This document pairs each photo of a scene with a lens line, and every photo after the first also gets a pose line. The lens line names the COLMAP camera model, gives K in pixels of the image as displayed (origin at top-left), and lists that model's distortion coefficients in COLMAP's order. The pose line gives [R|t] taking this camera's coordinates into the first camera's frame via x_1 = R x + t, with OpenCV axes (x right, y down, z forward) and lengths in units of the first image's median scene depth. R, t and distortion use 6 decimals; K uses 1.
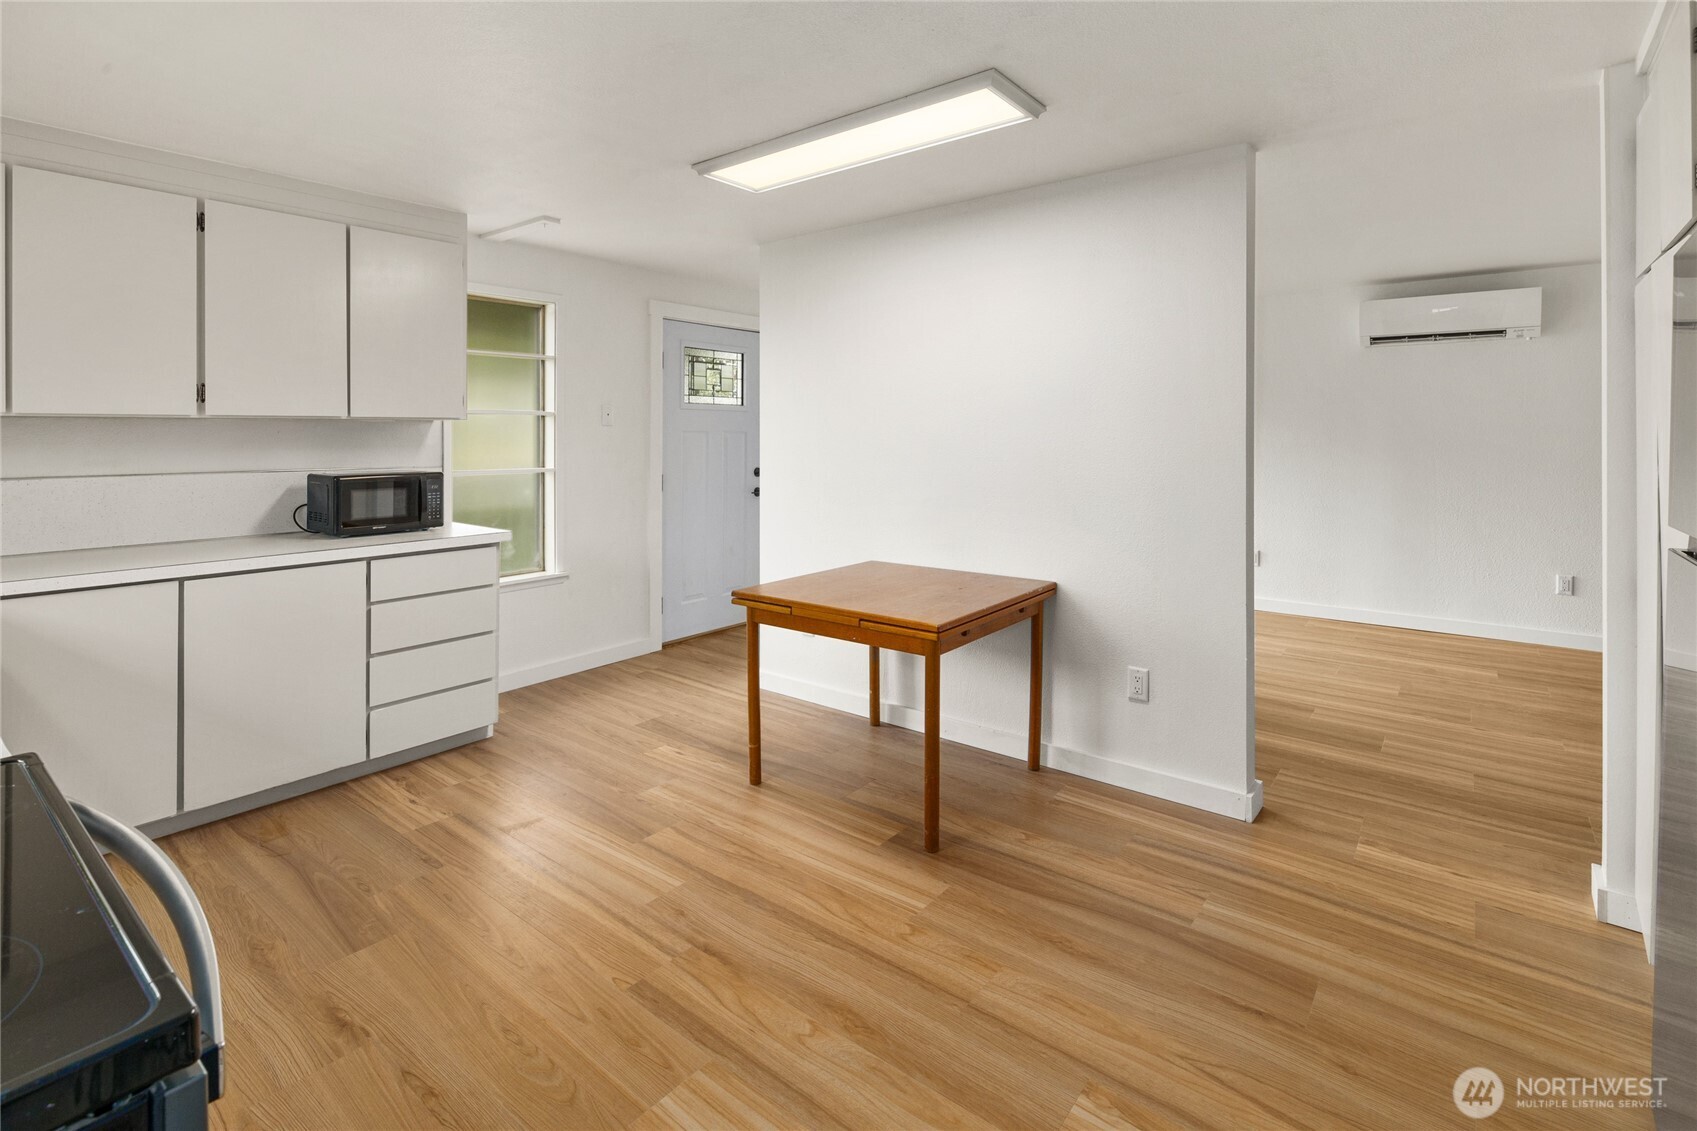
lens RADIAL K [[803.9, 0, 831.0], [0, 803.9, 454.8], [0, 0, 1]] dist [-0.003063, 0.003363]
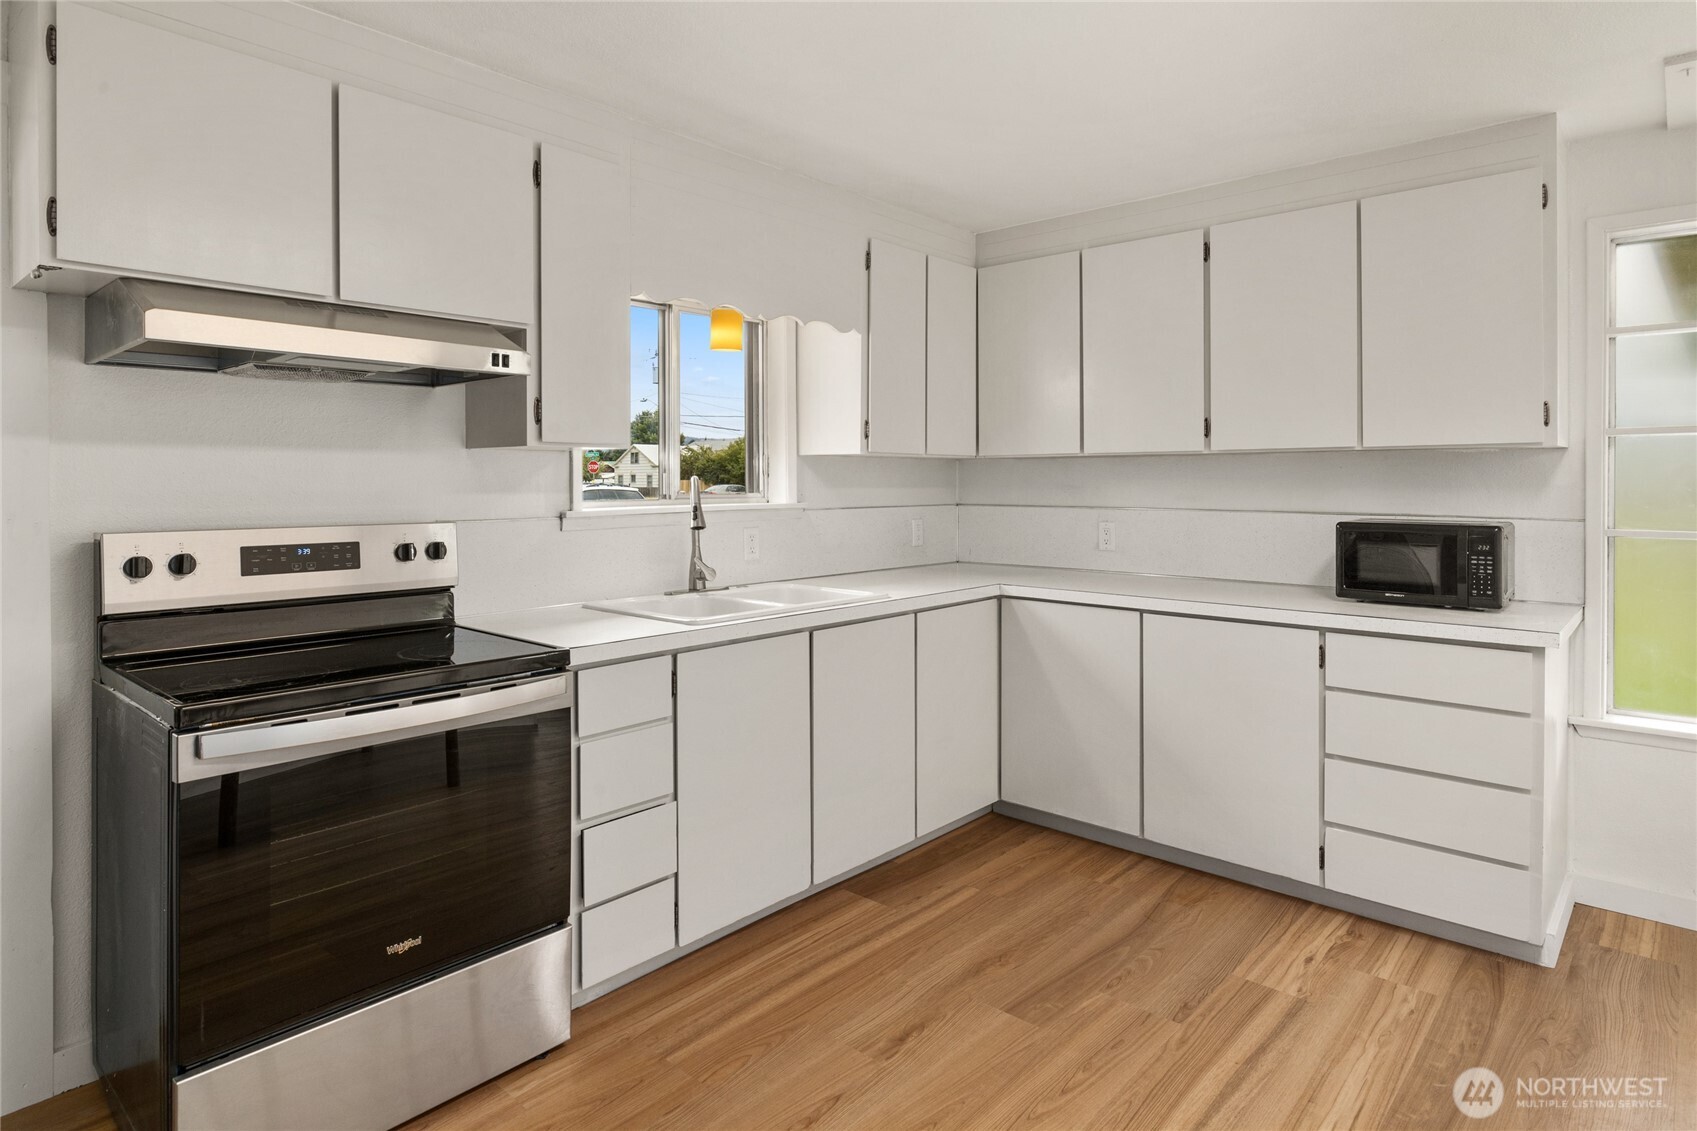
lens RADIAL K [[947.0, 0, 849.3], [0, 947.0, 496.5], [0, 0, 1]] dist [0.001615, 0.000958]
pose [[-0.041118, 0.025315, -0.998834, 0.434495], [-0.024564, 0.999351, 0.026339, -0.014848], [0.998852, 0.025618, -0.040470, 0.700351]]
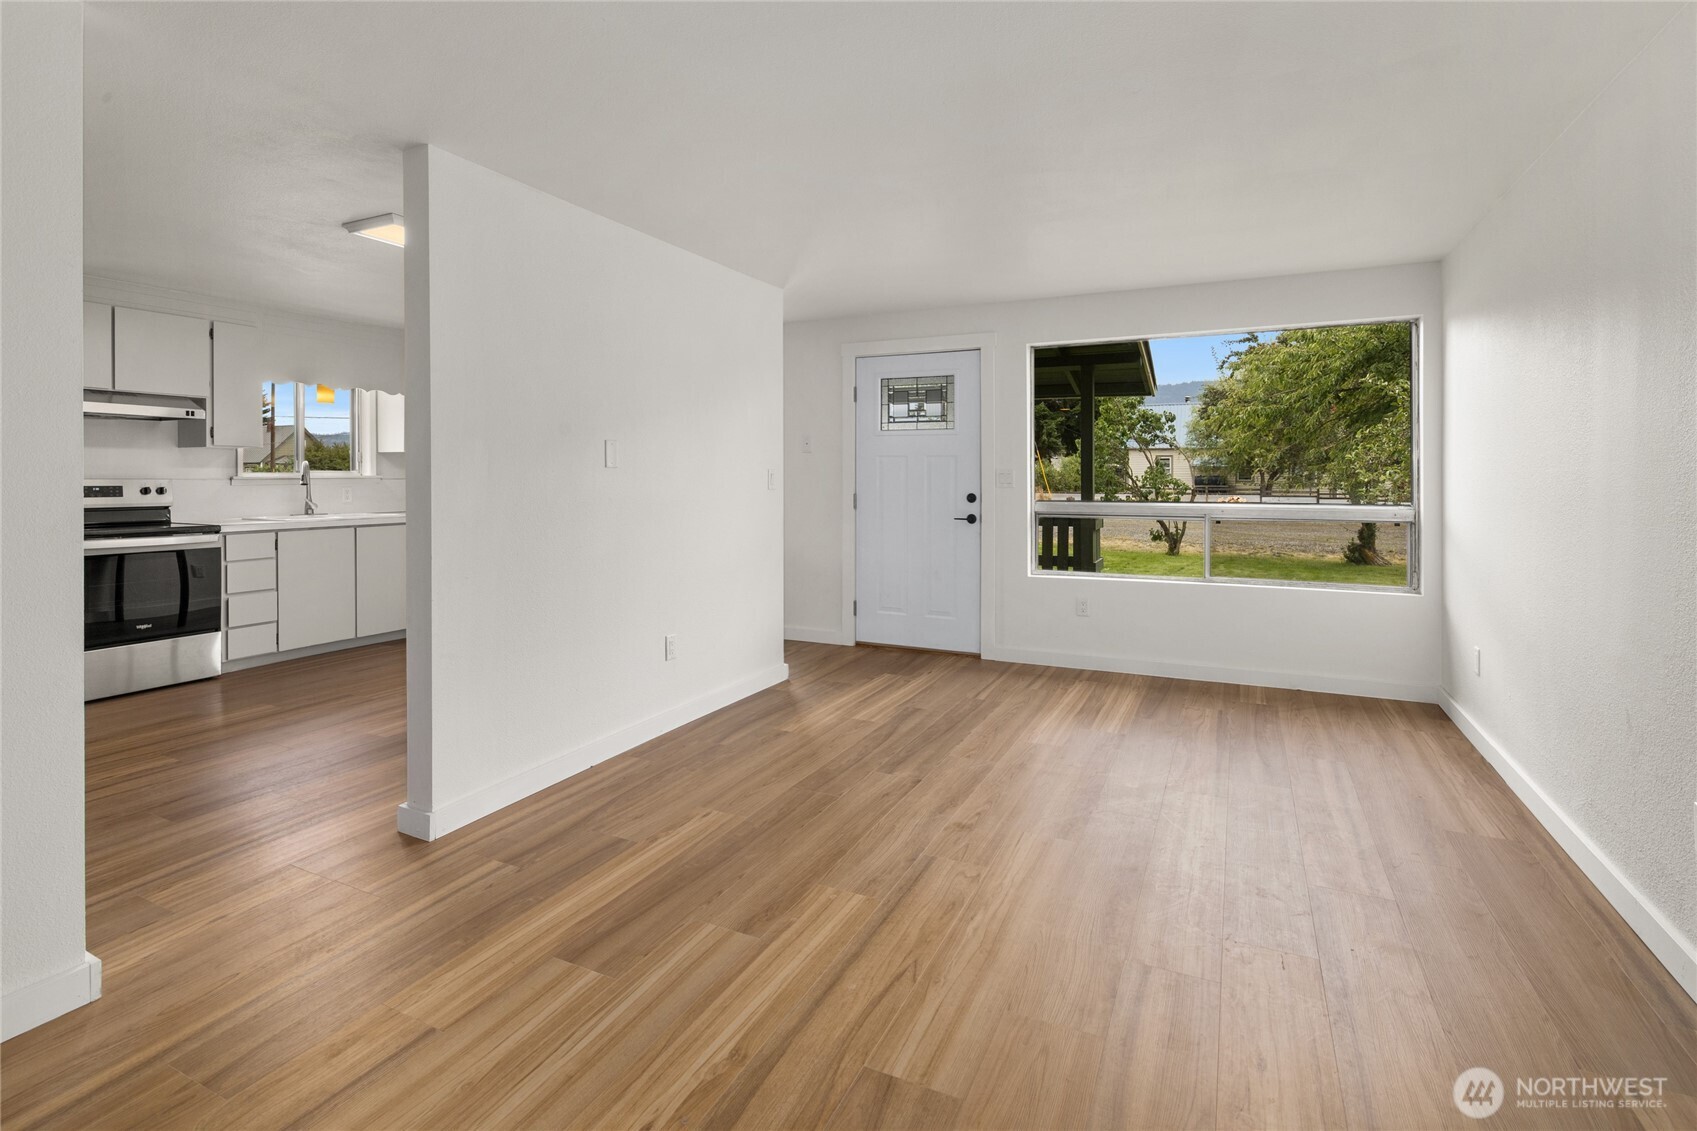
lens RADIAL K [[803.9, 0, 852.5], [0, 803.9, 483.2], [0, 0, 1]] dist [-0.003063, 0.003363]
pose [[0.233126, 0.017086, -0.972296, 1.806103], [-0.027013, 0.999574, 0.011089, -0.008355], [0.972071, 0.023680, 0.233488, 1.433593]]
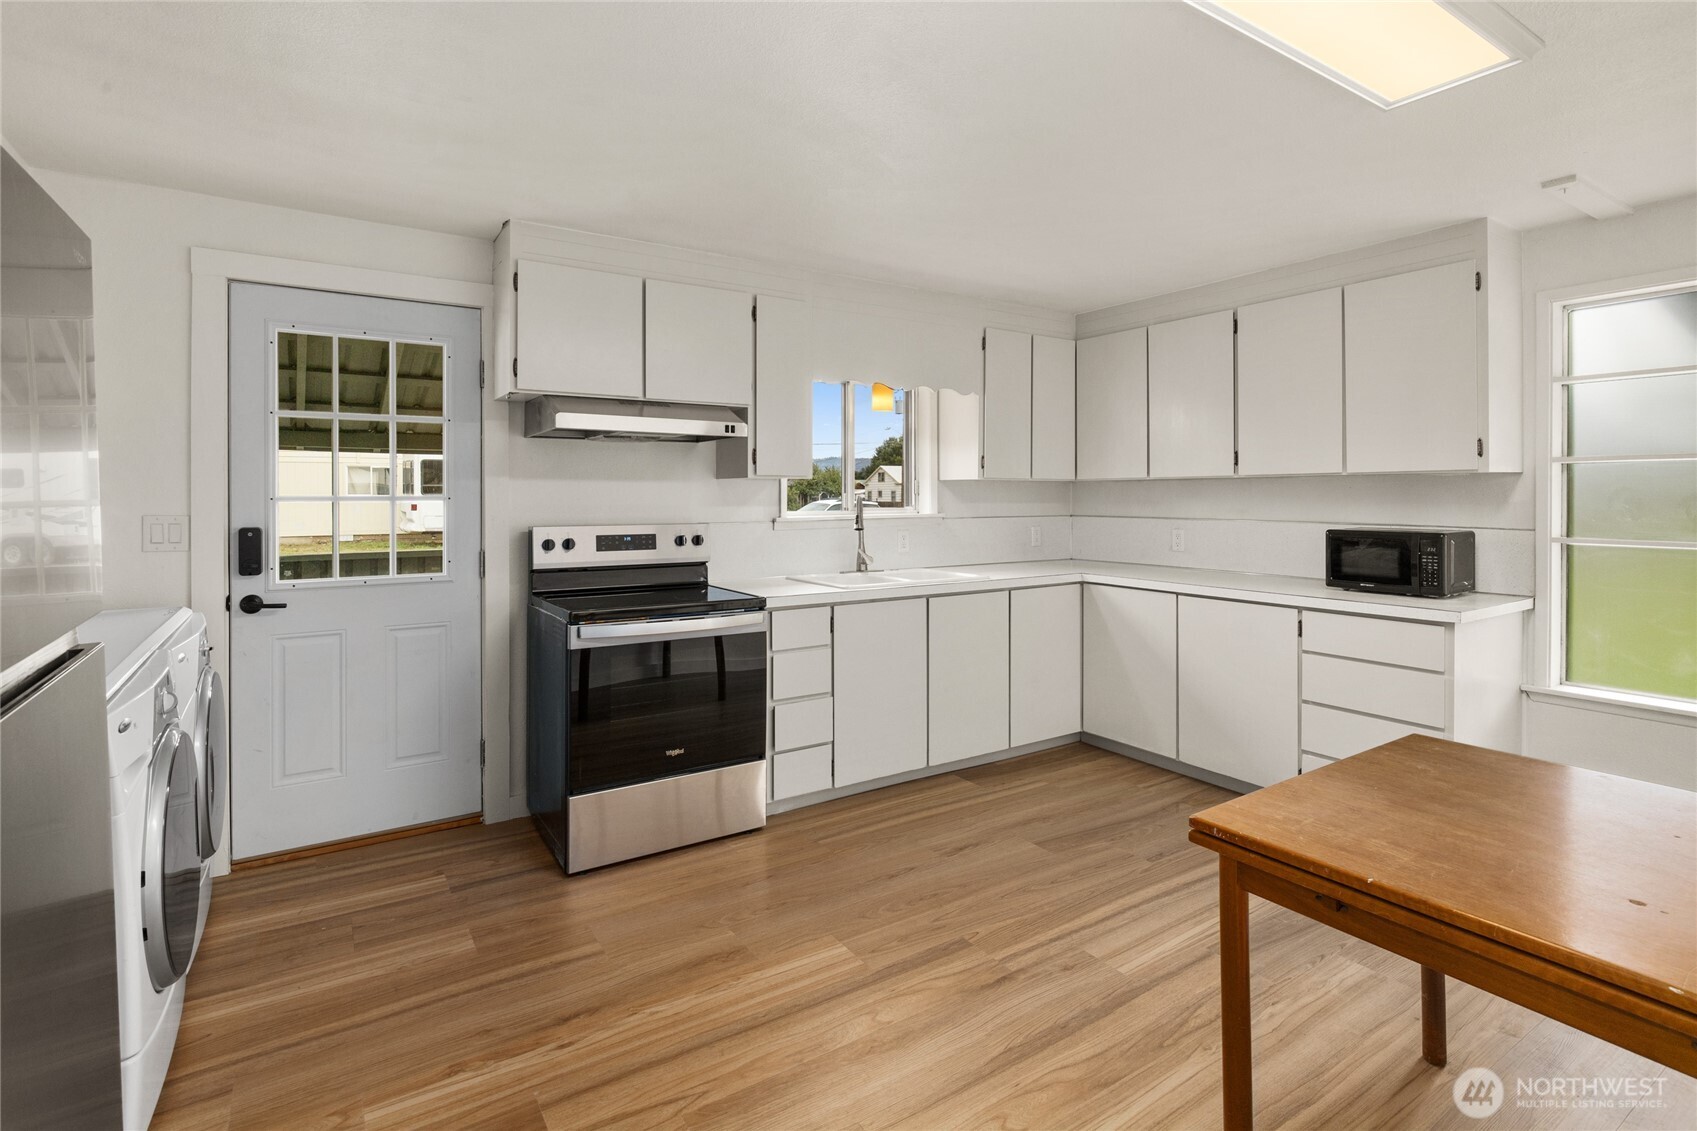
lens RADIAL K [[827.2, 0, 850.8], [0, 827.2, 507.3], [0, 0, 1]] dist [-0.004380, 0.000215]
pose [[-0.300117, 0.022786, -0.953630, 0.775668], [-0.020381, 0.999333, 0.030292, -0.029273], [0.953685, 0.028527, -0.299453, 0.924408]]
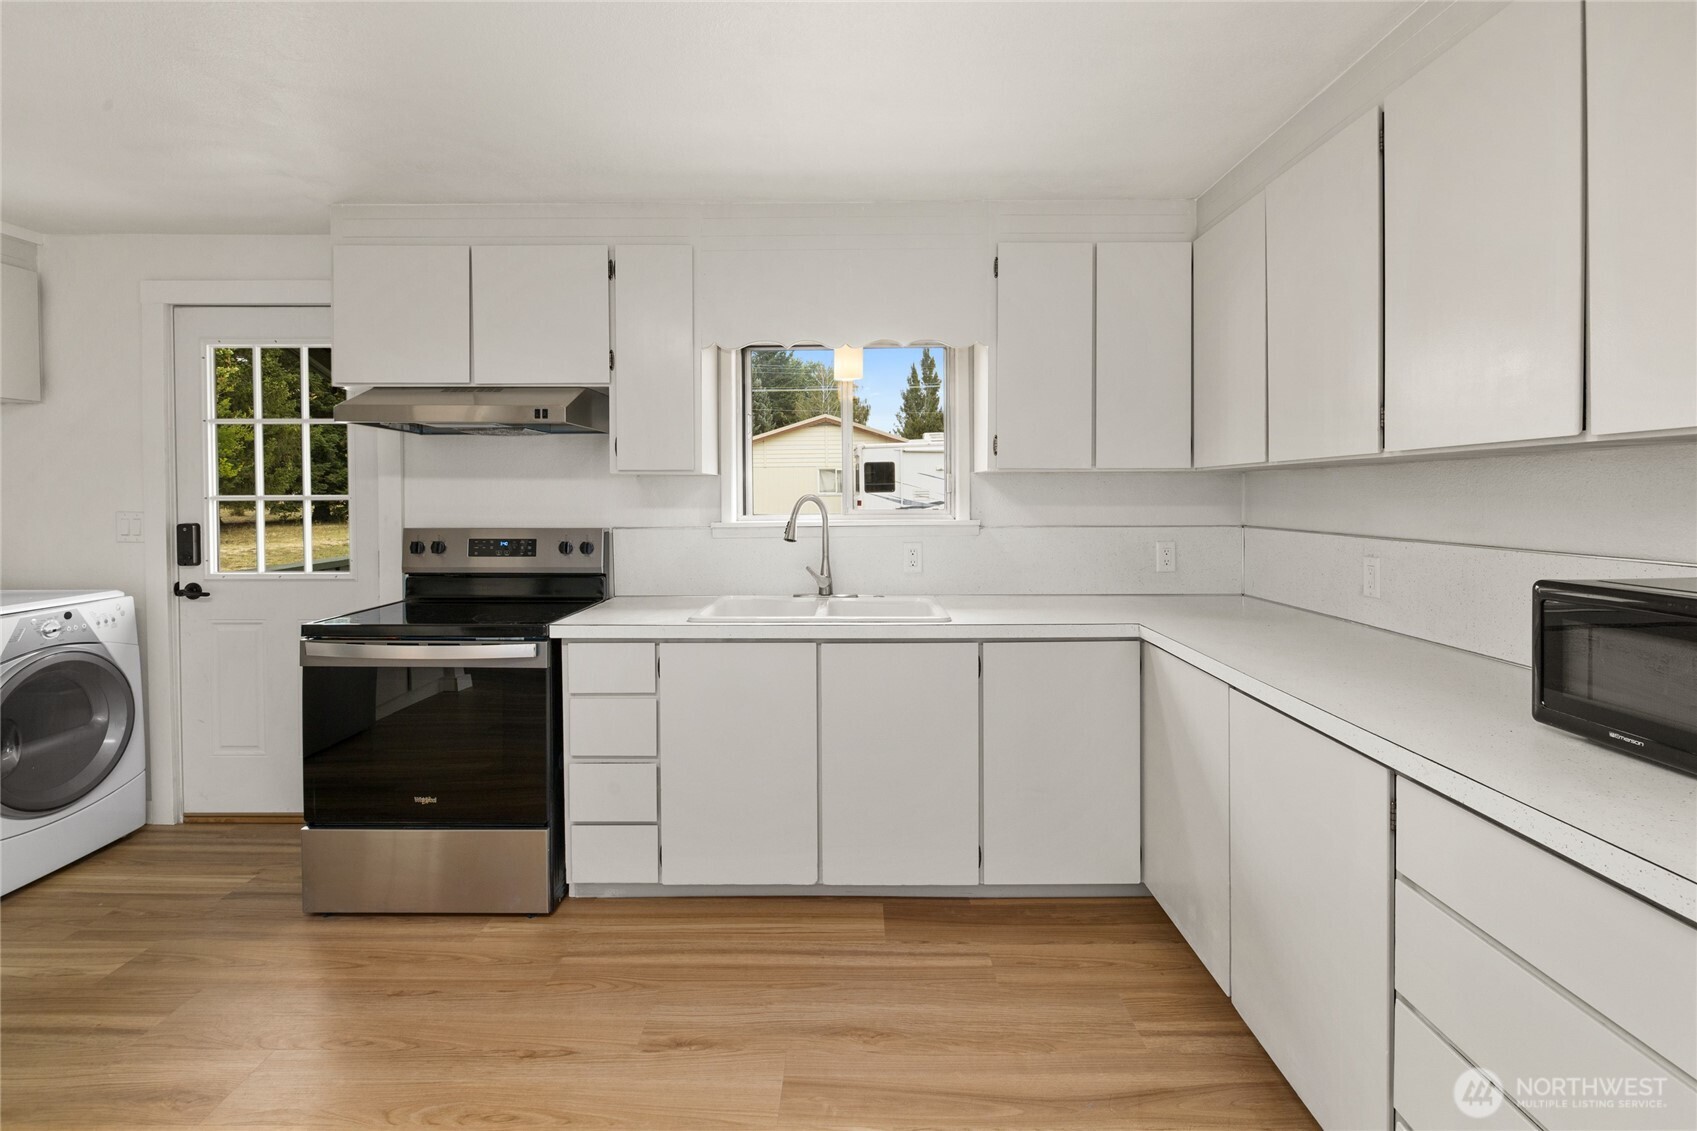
lens RADIAL K [[780.6, 0, 846.6], [0, 780.6, 512.9], [0, 0, 1]] dist [-0.002775, 0.000405]
pose [[-0.776863, 0.025882, -0.629138, -0.106519], [-0.006988, 0.998739, 0.049715, -0.034475], [0.629631, 0.043018, -0.775702, 1.388346]]
